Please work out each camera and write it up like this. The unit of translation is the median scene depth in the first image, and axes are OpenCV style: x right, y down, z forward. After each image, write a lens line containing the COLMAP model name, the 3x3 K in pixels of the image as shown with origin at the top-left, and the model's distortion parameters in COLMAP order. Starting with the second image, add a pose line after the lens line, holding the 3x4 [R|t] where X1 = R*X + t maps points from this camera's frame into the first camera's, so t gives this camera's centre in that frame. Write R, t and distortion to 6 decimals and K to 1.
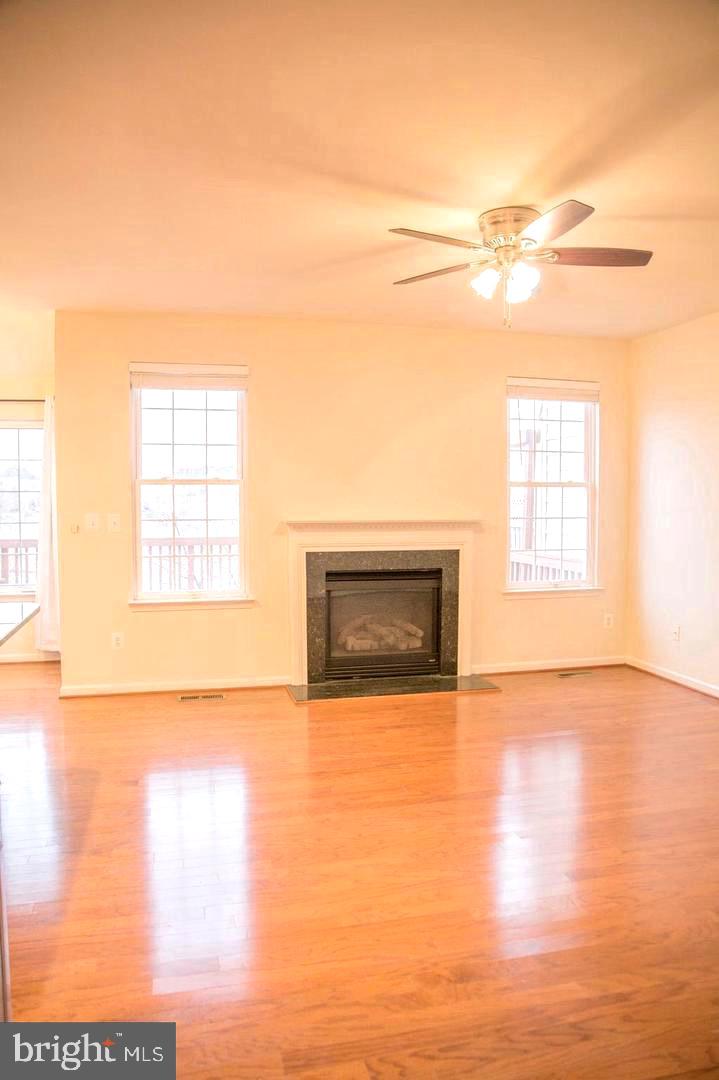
lens RADIAL K [[769.5, 0, 356.4], [0, 769.5, 540.3], [0, 0, 1]] dist [-0.032885, 0.011280]
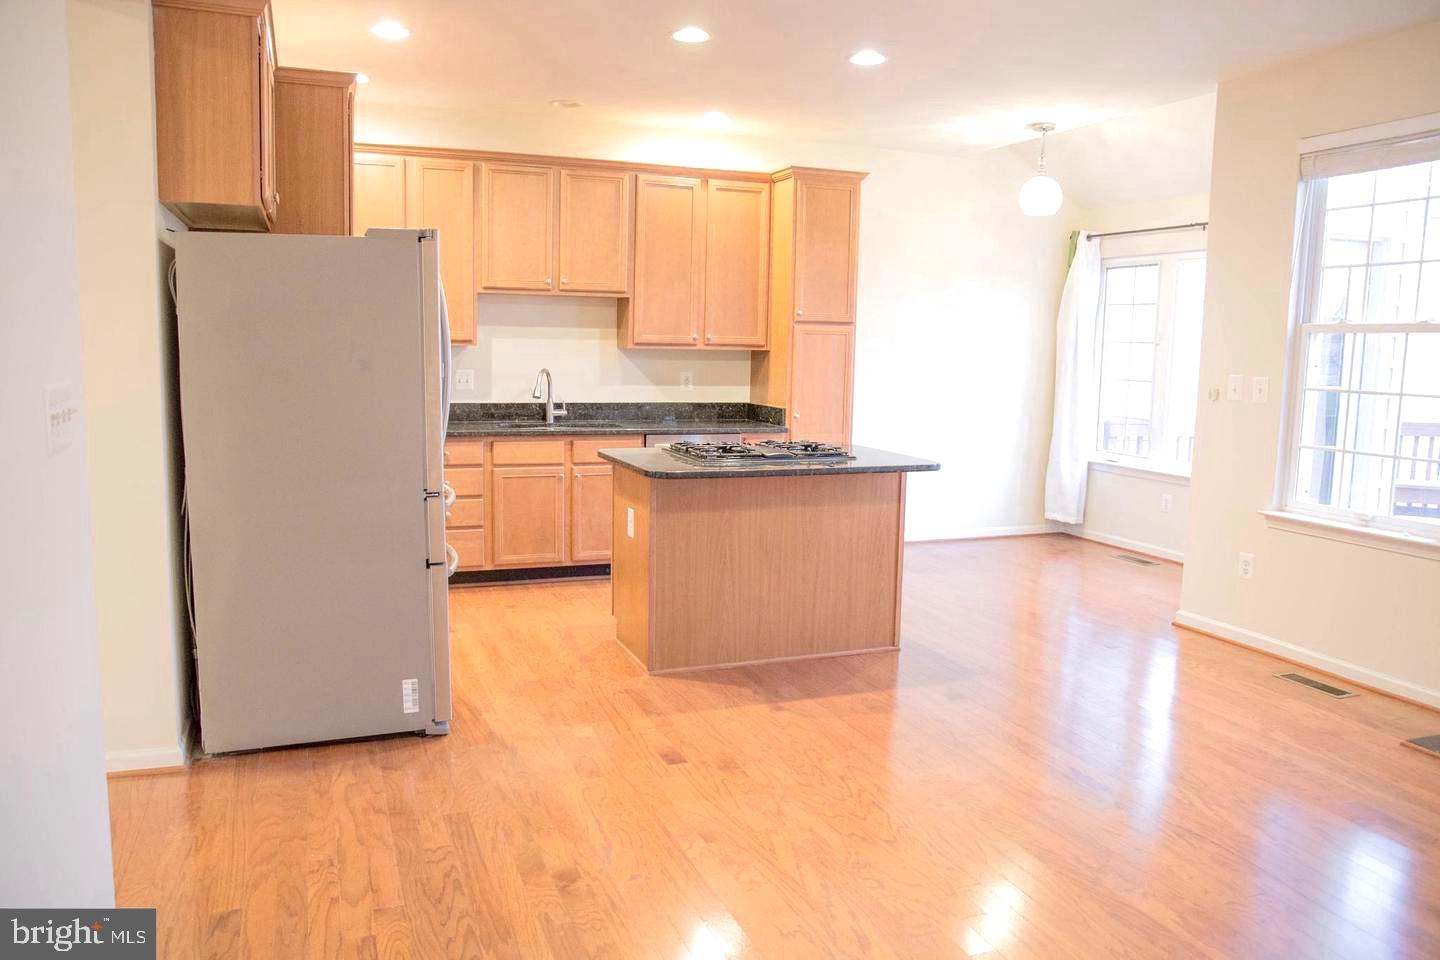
lens RADIAL K [[1026.0, 0, 713.8], [0, 1026.0, 480.0], [0, 0, 1]] dist [-0.032885, 0.011280]
pose [[0.115715, 0.128391, -0.984950, 0.801187], [-0.056097, 0.990873, 0.122573, -0.041500], [0.991697, 0.041069, 0.121862, 0.626766]]
